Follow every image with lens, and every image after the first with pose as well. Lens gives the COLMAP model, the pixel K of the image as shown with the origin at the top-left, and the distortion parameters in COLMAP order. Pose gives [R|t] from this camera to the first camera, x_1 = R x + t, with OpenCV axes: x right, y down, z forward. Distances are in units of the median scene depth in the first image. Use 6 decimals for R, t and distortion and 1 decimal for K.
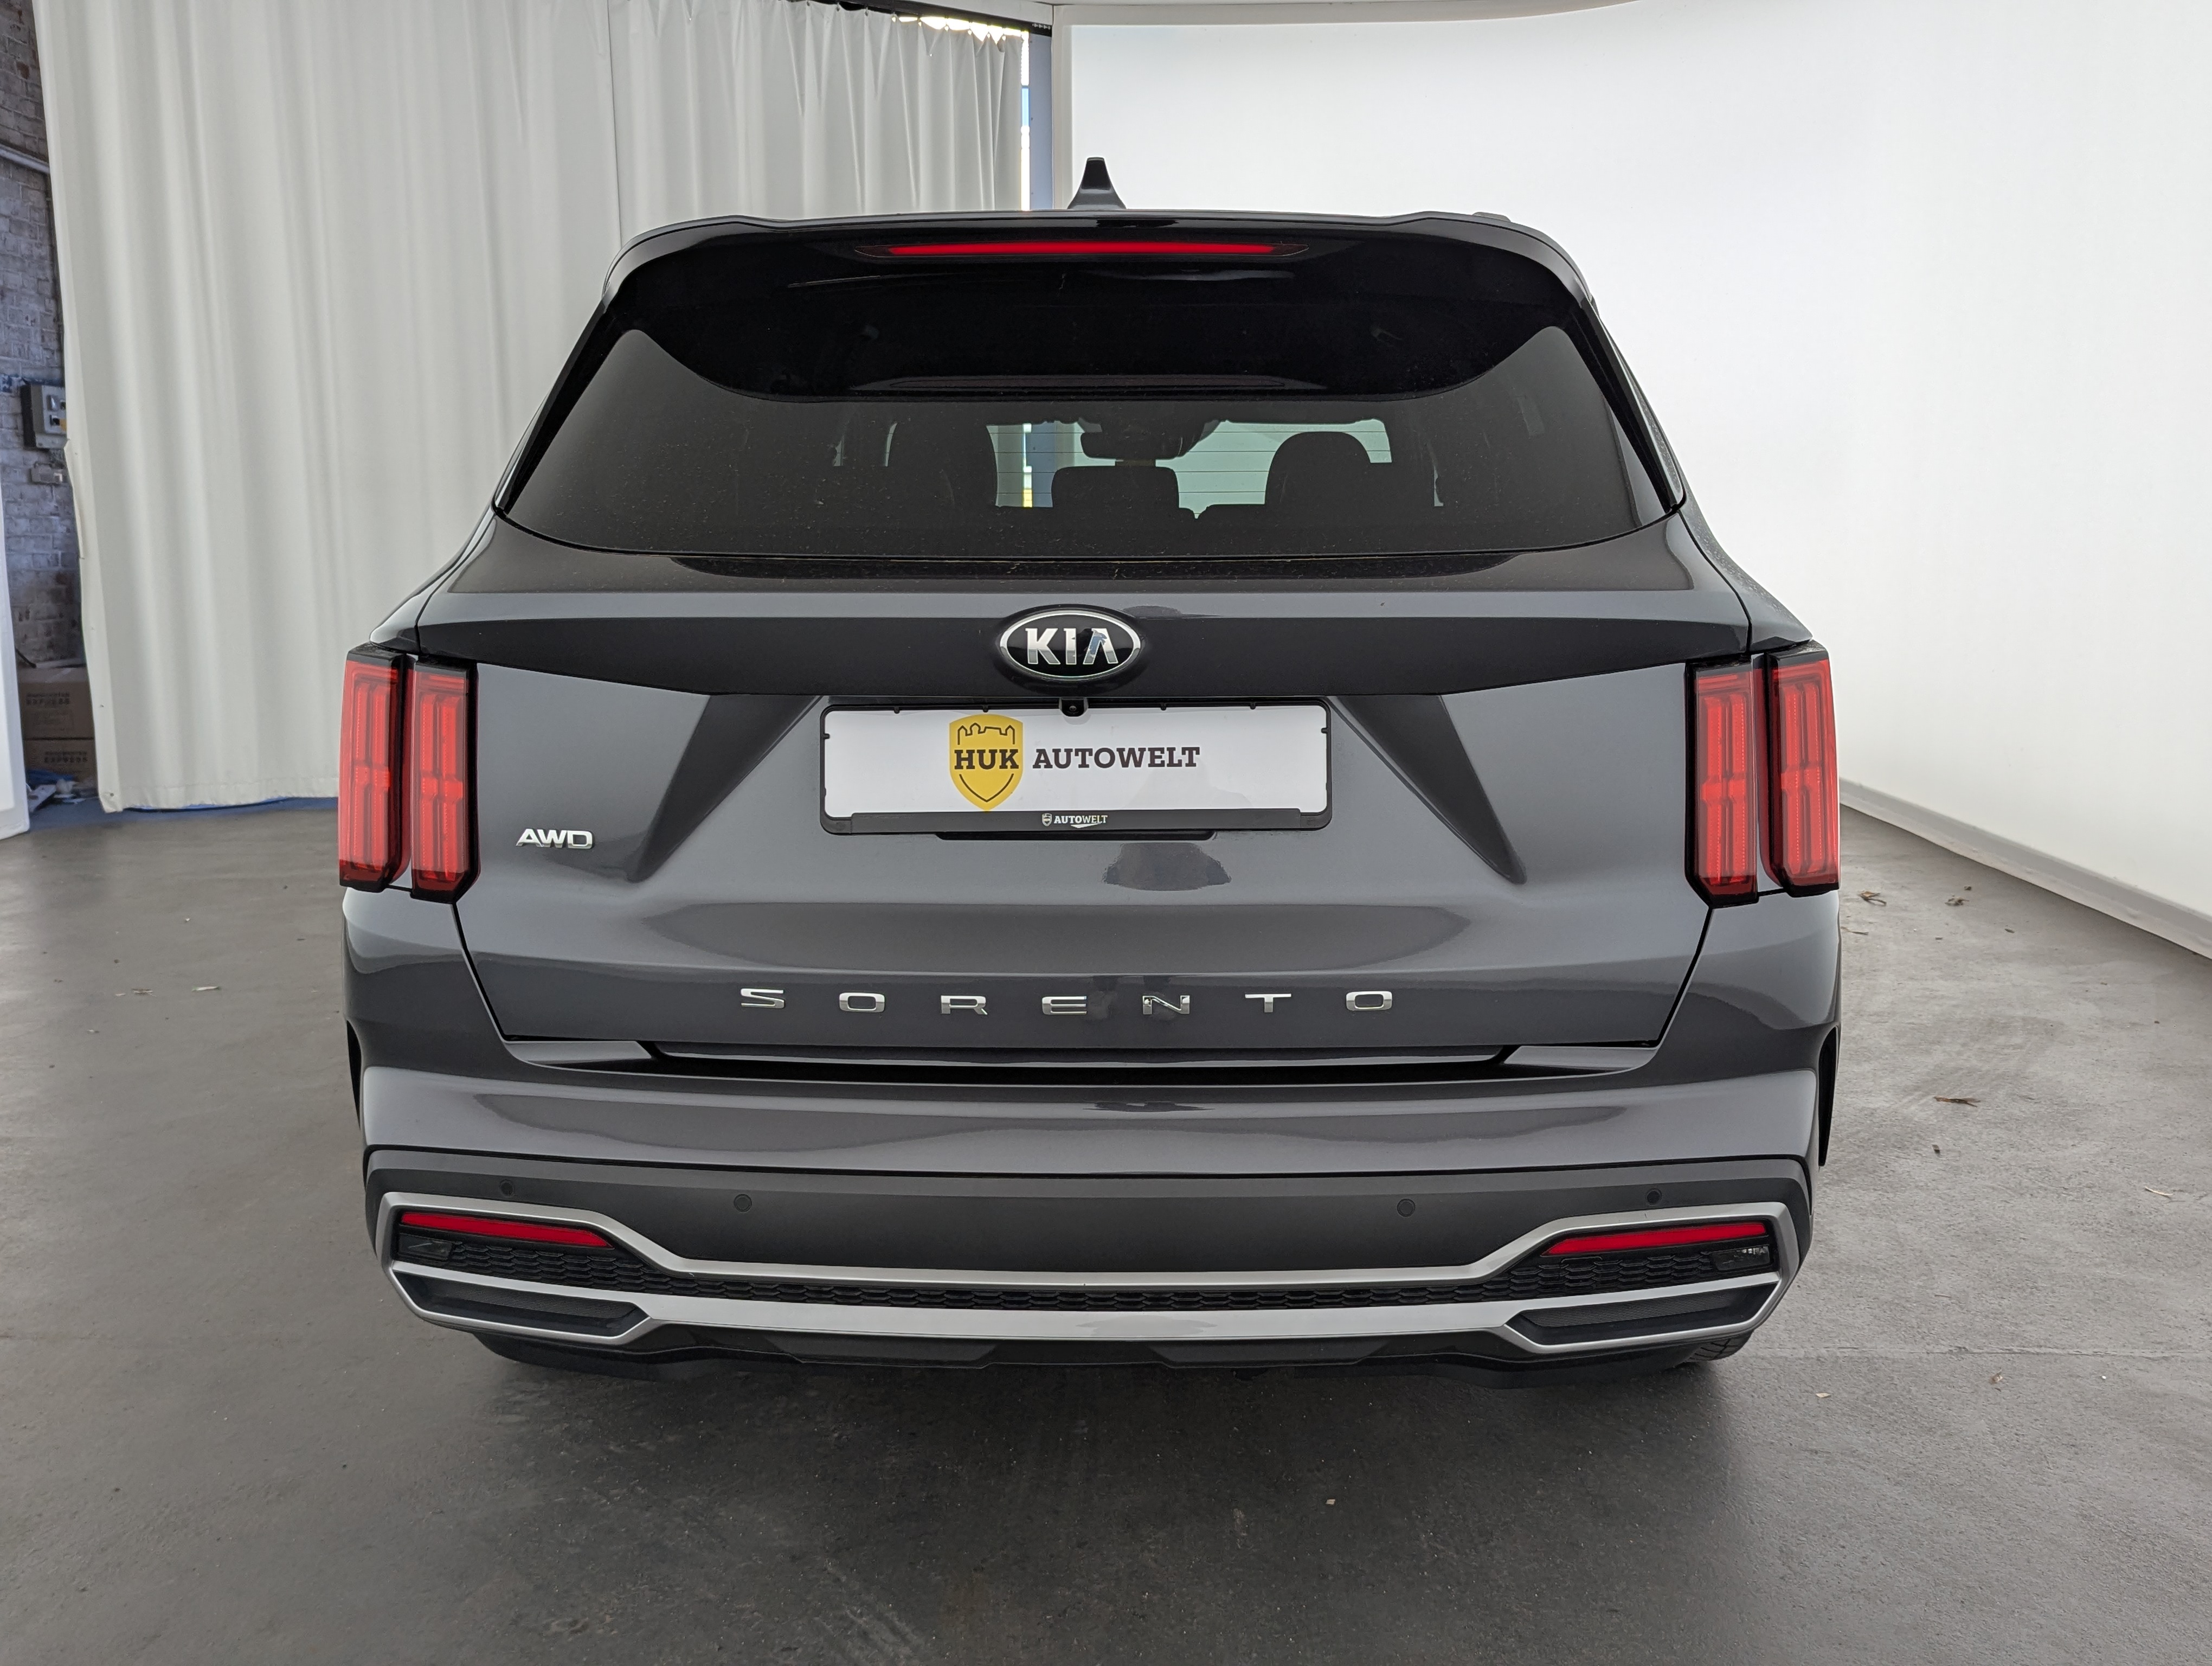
lens RADIAL K [[1959.6, 0, 1106.0], [0, 1959.6, 833.0], [0, 0, 1]] dist [0.029616, -0.006636]
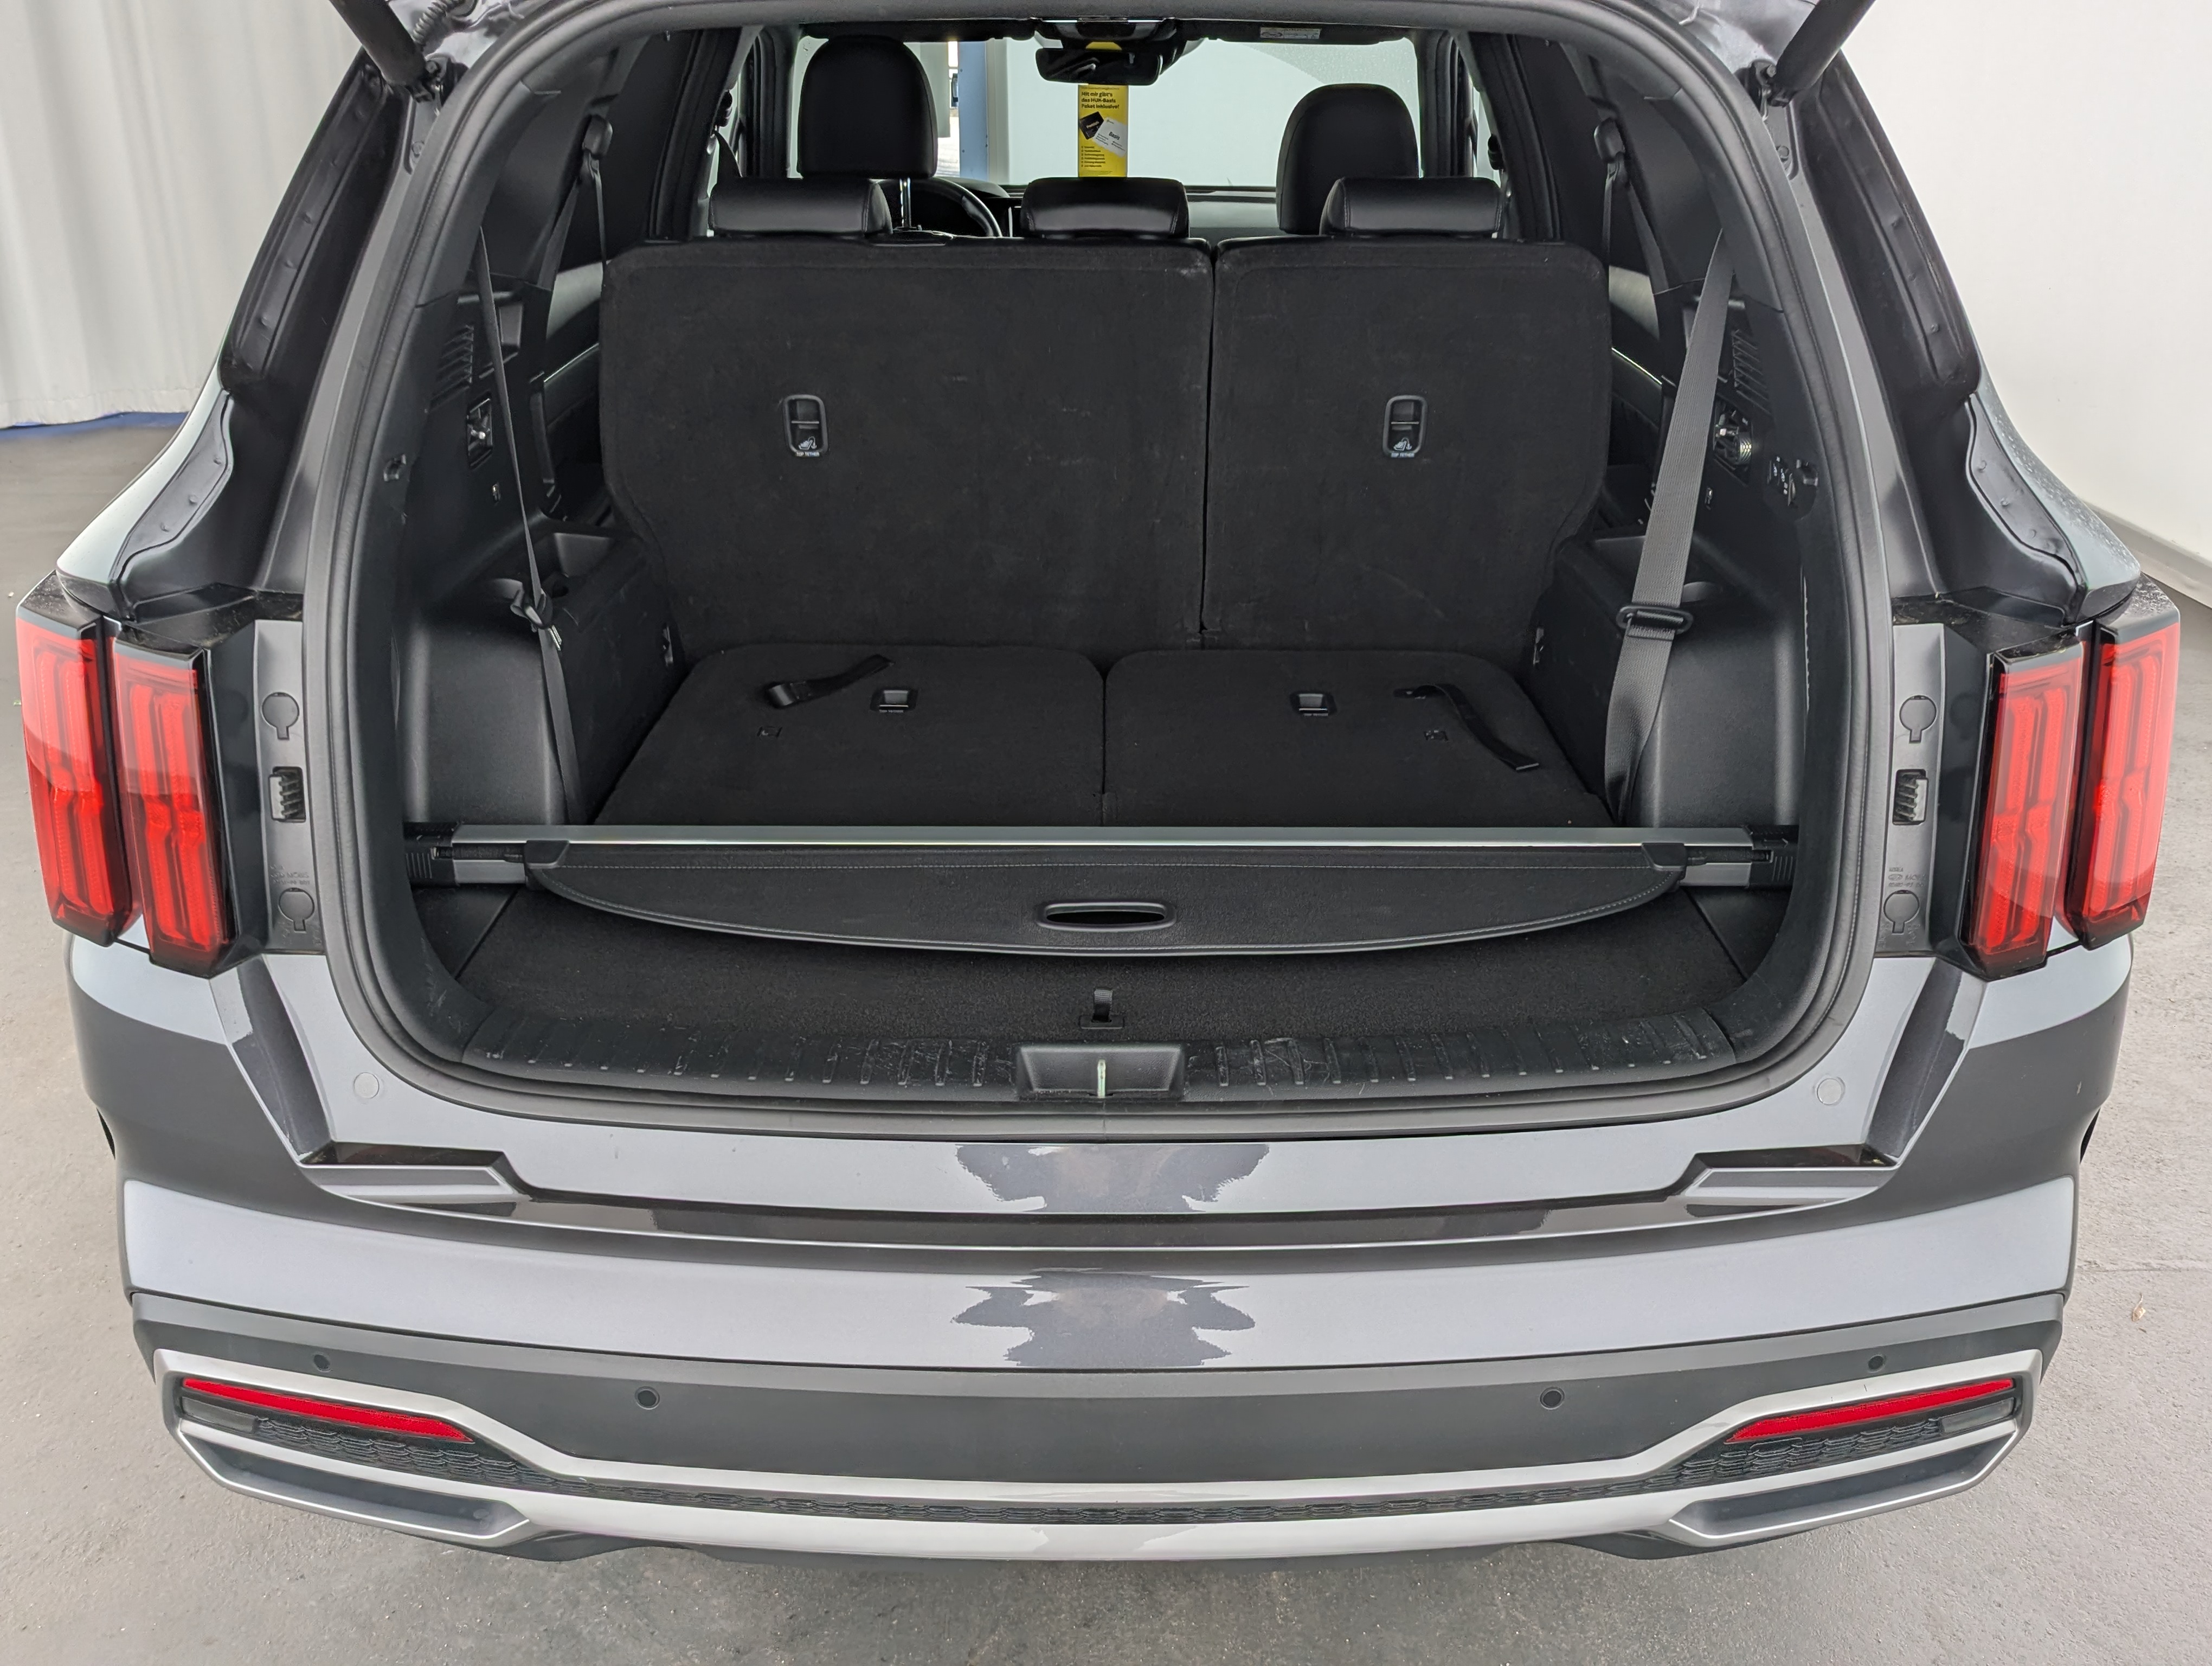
lens RADIAL K [[1947.9, 0, 1097.9], [0, 1947.9, 801.1], [0, 0, 1]] dist [0.029226, -0.002807]
pose [[0.999357, -0.009532, 0.034572, -0.032562], [0.001529, 0.974473, 0.224499, -0.152583], [-0.035829, -0.224302, 0.973861, 0.269231]]
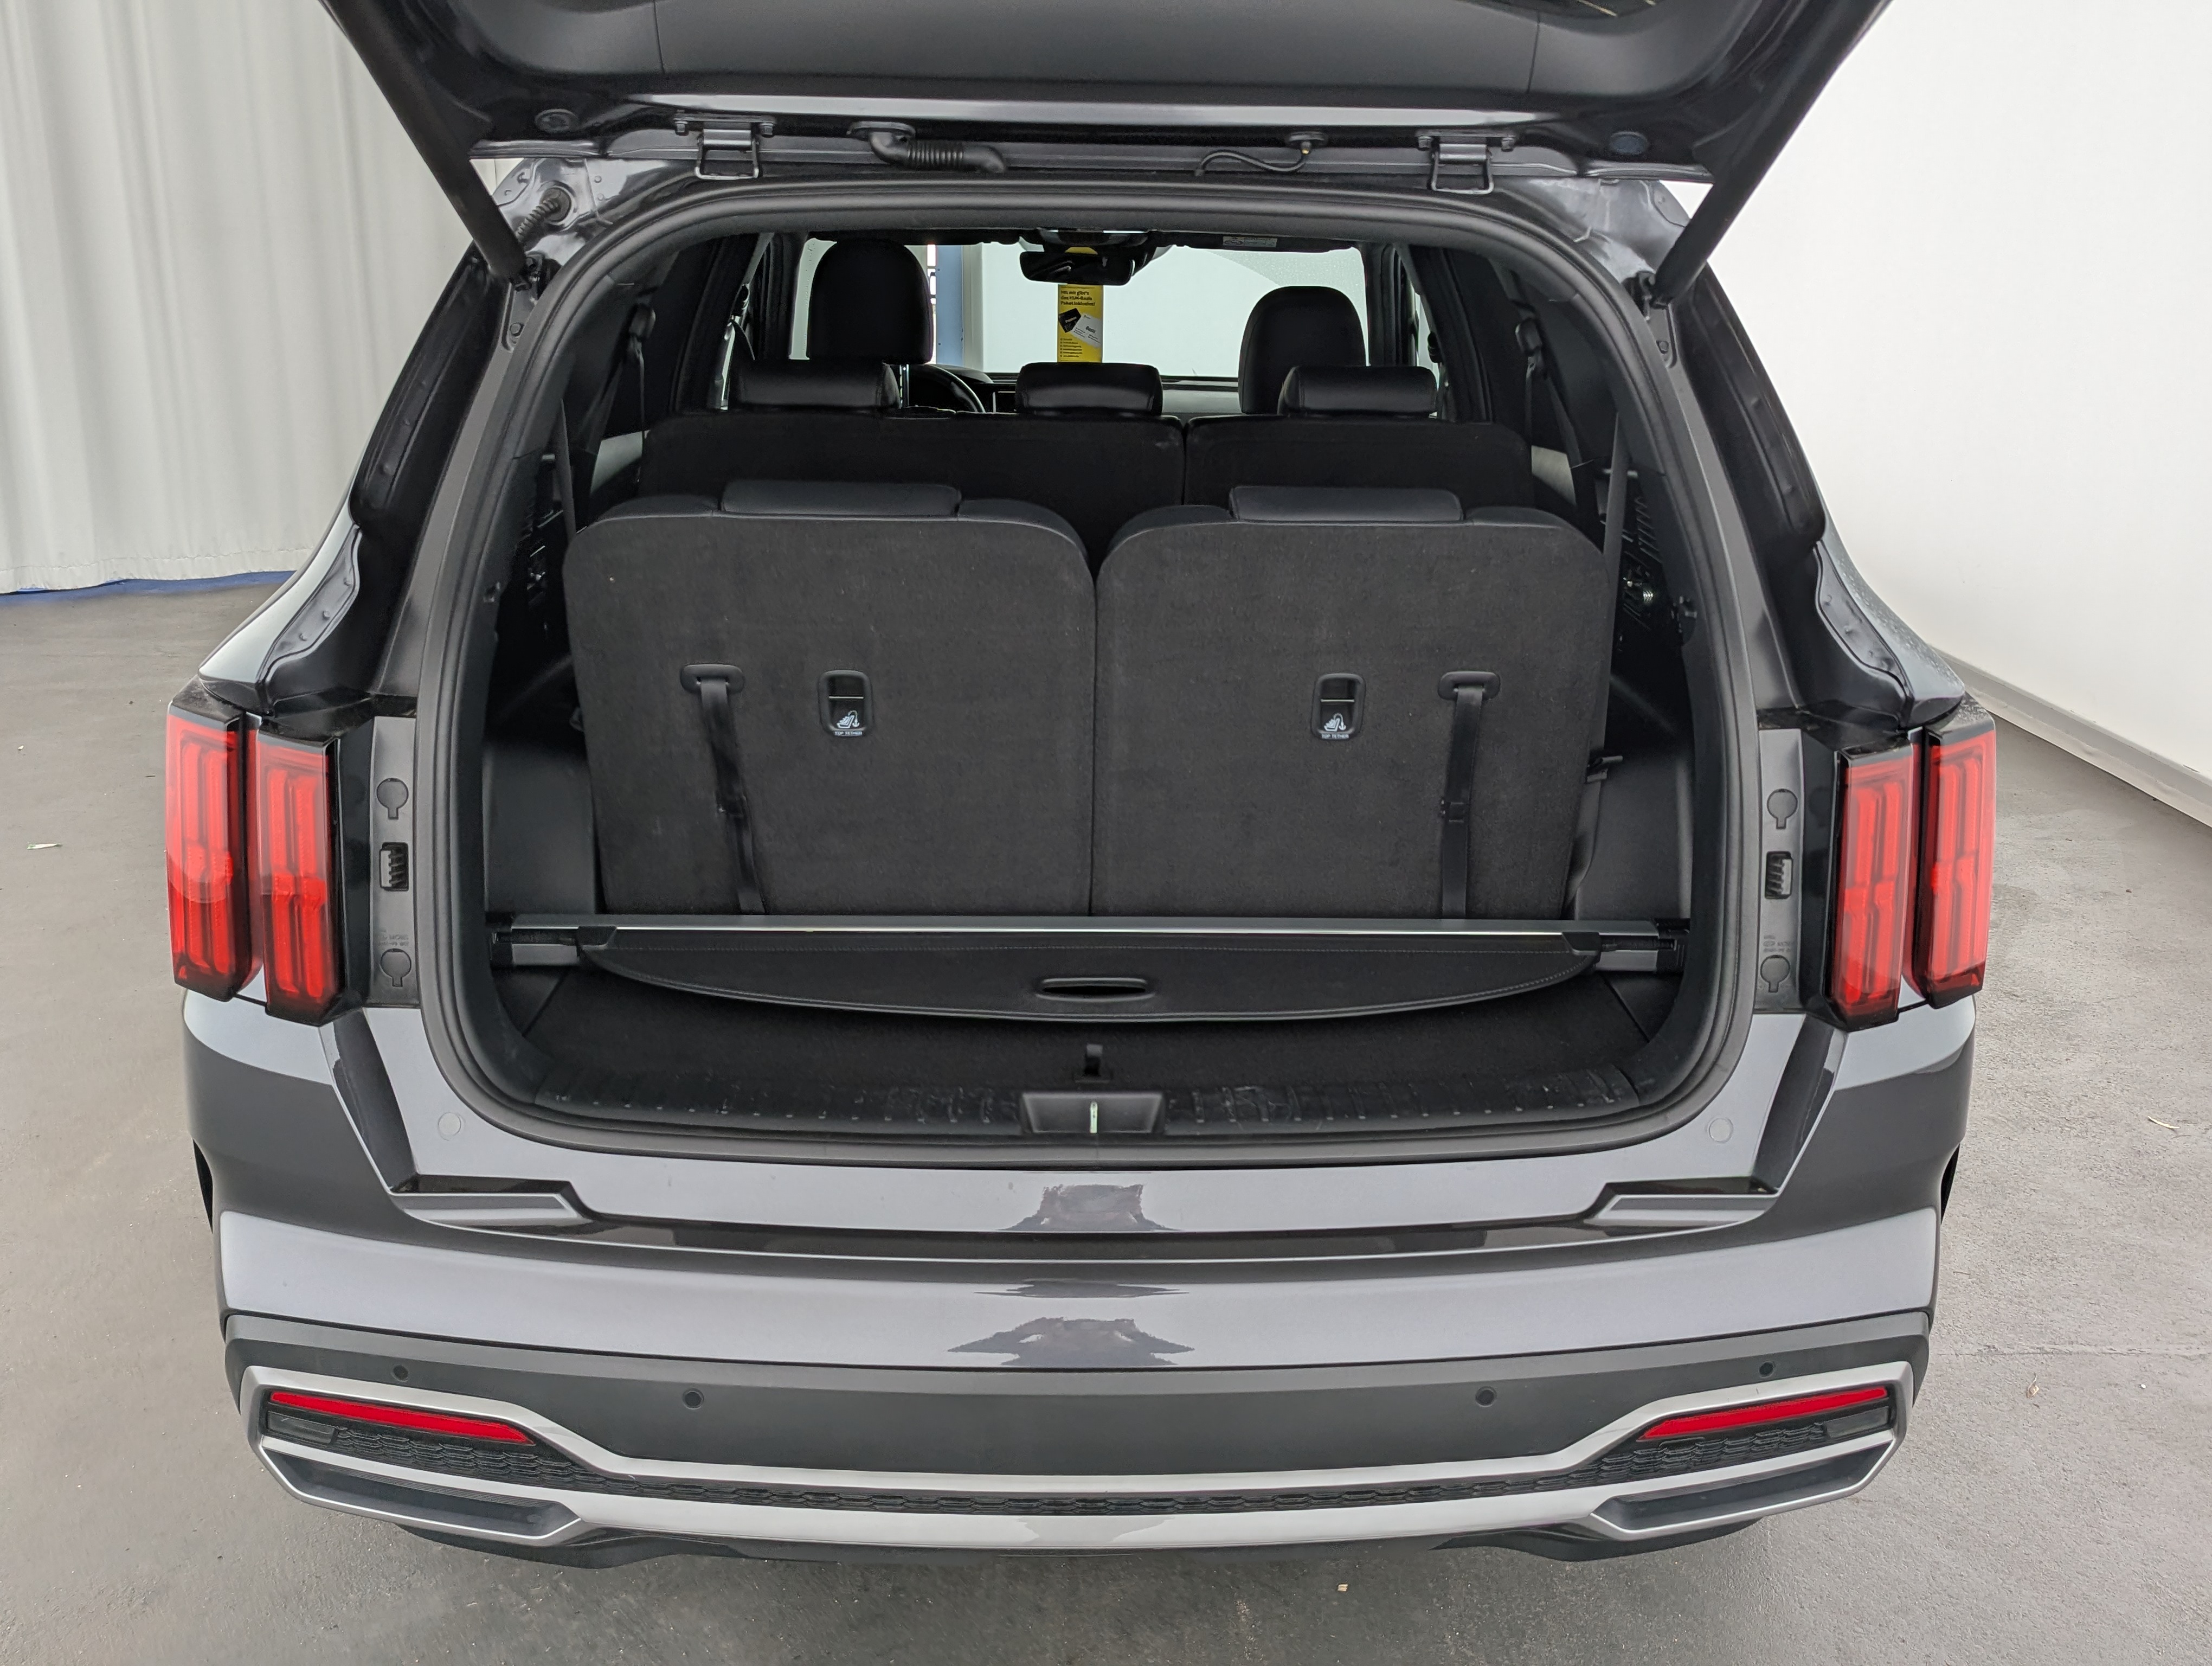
lens RADIAL K [[1949.4, 0, 1109.1], [0, 1949.4, 789.5], [0, 0, 1]] dist [0.029576, -0.007351]
pose [[0.998093, -0.000124, 0.061733, -0.048736], [-0.007747, 0.991840, 0.127253, -0.138347], [-0.061245, -0.127489, 0.989947, 0.164002]]
